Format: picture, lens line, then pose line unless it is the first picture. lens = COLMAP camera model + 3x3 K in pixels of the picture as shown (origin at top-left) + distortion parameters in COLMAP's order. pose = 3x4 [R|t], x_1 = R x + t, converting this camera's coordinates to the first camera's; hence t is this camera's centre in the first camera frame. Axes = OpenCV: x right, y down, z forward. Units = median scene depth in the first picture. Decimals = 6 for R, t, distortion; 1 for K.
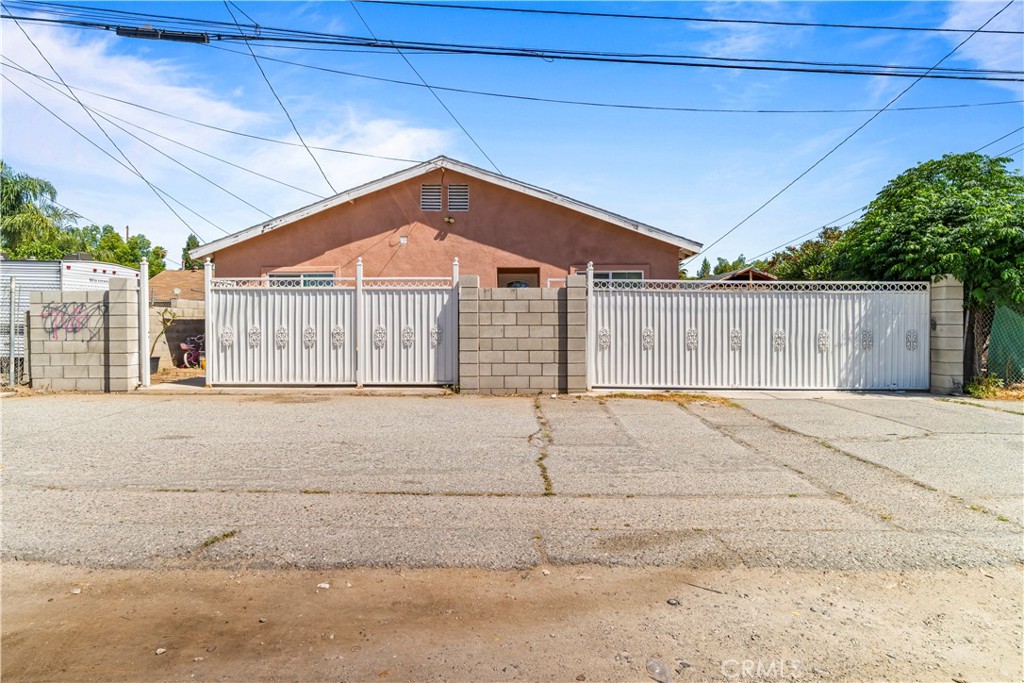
lens RADIAL K [[548.0, 0, 511.0], [0, 548.0, 341.5], [0, 0, 1]] dist [-0.006399, 0.004484]
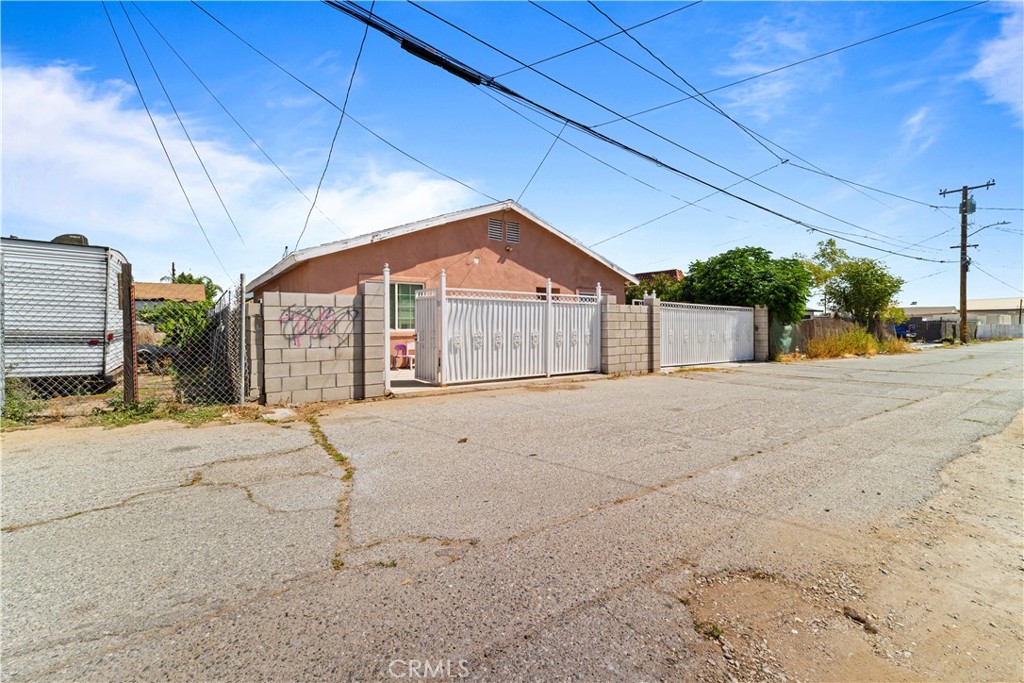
lens RADIAL K [[443.8, 0, 507.1], [0, 443.8, 339.6], [0, 0, 1]] dist [0.009865, -0.001678]
pose [[0.800473, -0.017200, 0.599123, -0.989558], [0.018880, 0.999816, 0.003477, -0.011975], [-0.599072, 0.008528, 0.800650, 0.208719]]
